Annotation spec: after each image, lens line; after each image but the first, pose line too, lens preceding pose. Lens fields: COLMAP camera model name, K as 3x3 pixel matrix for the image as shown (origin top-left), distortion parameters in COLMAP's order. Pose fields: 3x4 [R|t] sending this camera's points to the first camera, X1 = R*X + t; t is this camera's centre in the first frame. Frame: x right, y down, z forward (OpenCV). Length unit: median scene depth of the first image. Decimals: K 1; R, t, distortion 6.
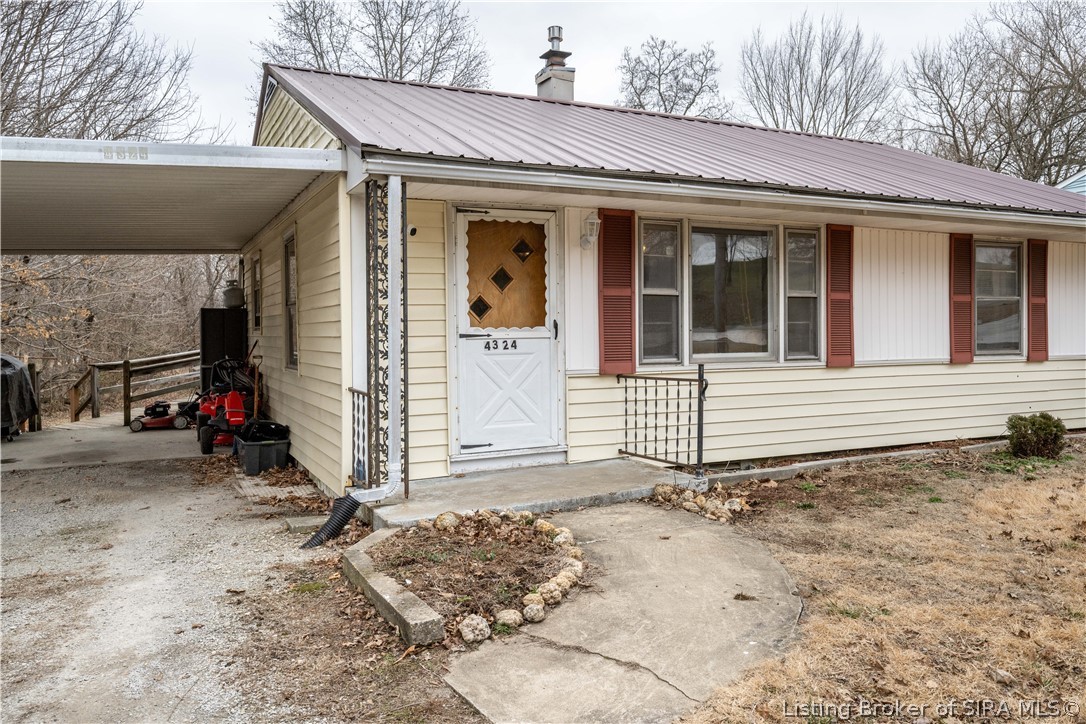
lens RADIAL K [[812.4, 0, 545.7], [0, 812.4, 345.5], [0, 0, 1]] dist [0.006560, -0.004611]
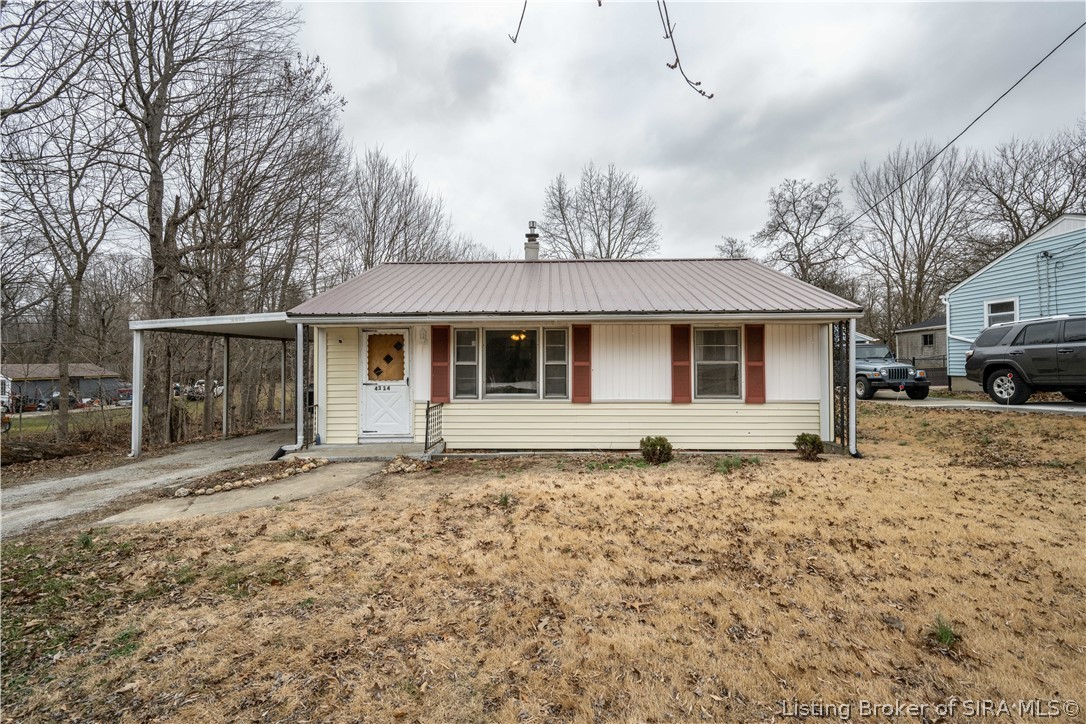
lens RADIAL K [[459.2, 0, 543.0], [0, 459.2, 362.0], [0, 0, 1]] dist [0.002683, 0.000167]
pose [[0.884117, 0.000891, -0.467265, 0.863735], [-0.010417, 0.999787, -0.017805, -0.051067], [0.467150, 0.020609, 0.883938, 0.058272]]
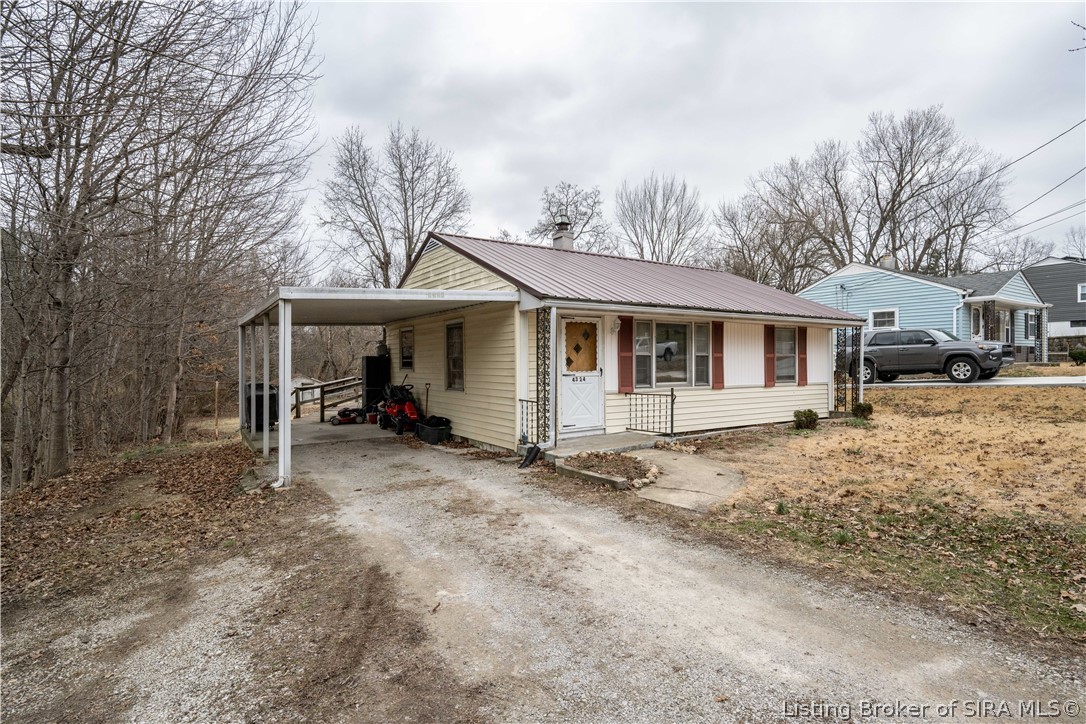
lens RADIAL K [[545.9, 0, 543.0], [0, 545.9, 362.0], [0, 0, 1]] dist [-0.000125, 0.000085]
pose [[0.991589, 0.003867, 0.129369, -0.307259], [-0.001447, 0.999822, -0.018798, -0.017395], [-0.129419, 0.018452, 0.991418, -0.392121]]
